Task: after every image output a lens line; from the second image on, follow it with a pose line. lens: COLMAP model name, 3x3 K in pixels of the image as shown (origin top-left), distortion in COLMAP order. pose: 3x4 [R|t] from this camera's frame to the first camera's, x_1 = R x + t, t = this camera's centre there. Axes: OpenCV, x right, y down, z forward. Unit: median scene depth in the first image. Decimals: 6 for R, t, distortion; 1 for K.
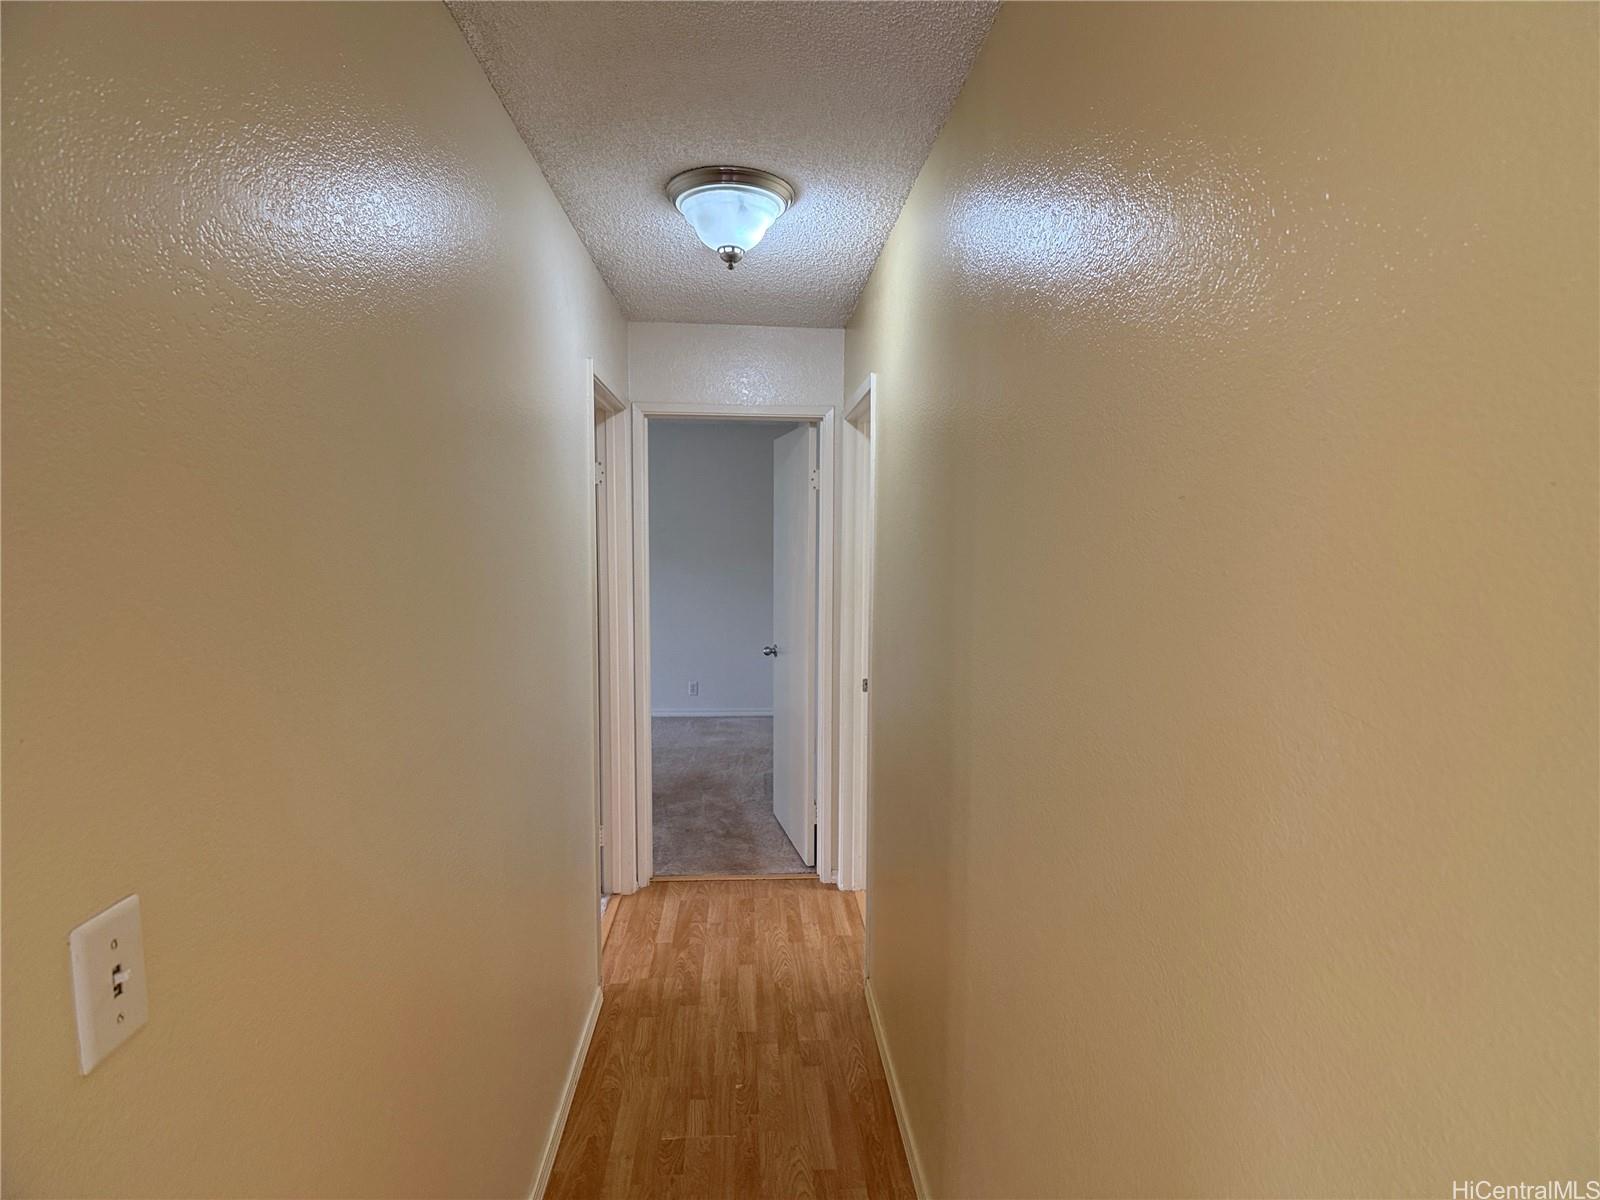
lens RADIAL K [[831.9, 0, 800.0], [0, 831.9, 601.7], [0, 0, 1]] dist [-0.011802, -0.002905]
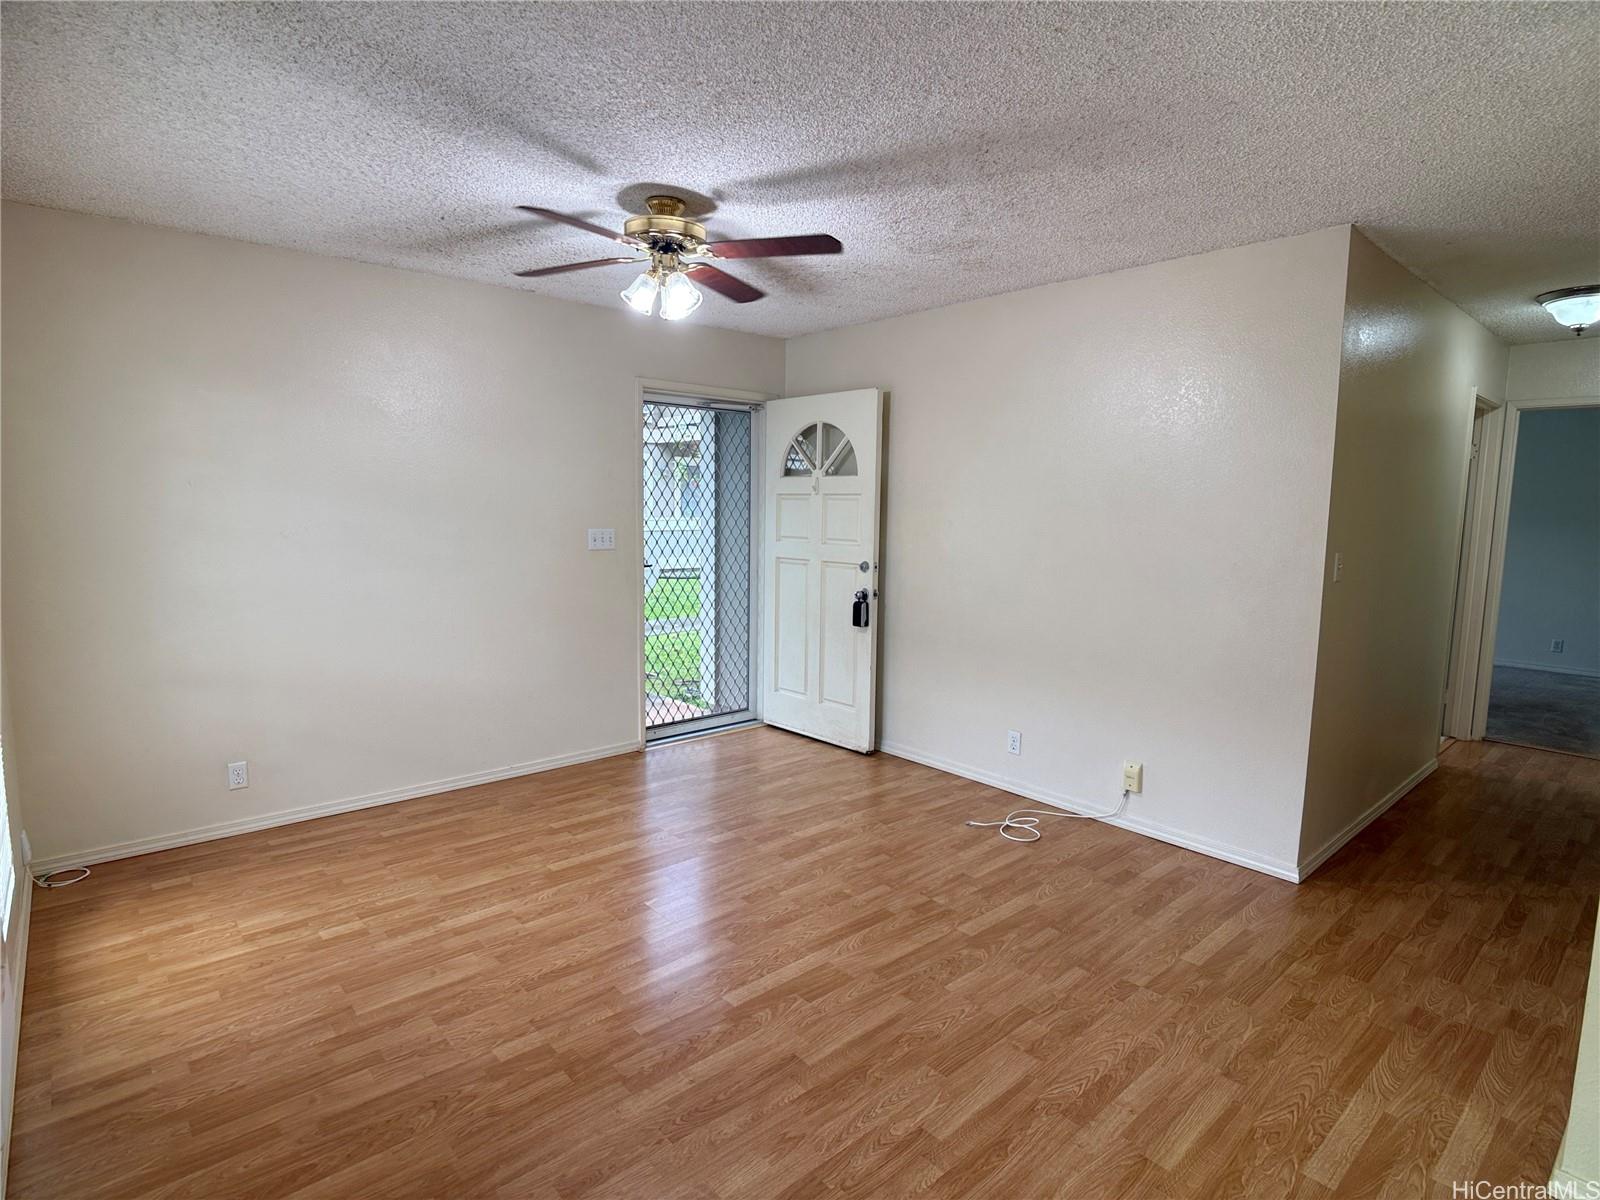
lens RADIAL K [[831.9, 0, 799.1], [0, 831.9, 602.4], [0, 0, 1]] dist [-0.011802, -0.002905]
pose [[0.610772, 0.094939, -0.786094, 0.210855], [-0.075326, 0.995250, 0.061674, 0.116369], [0.788215, 0.021544, 0.615022, -0.875089]]
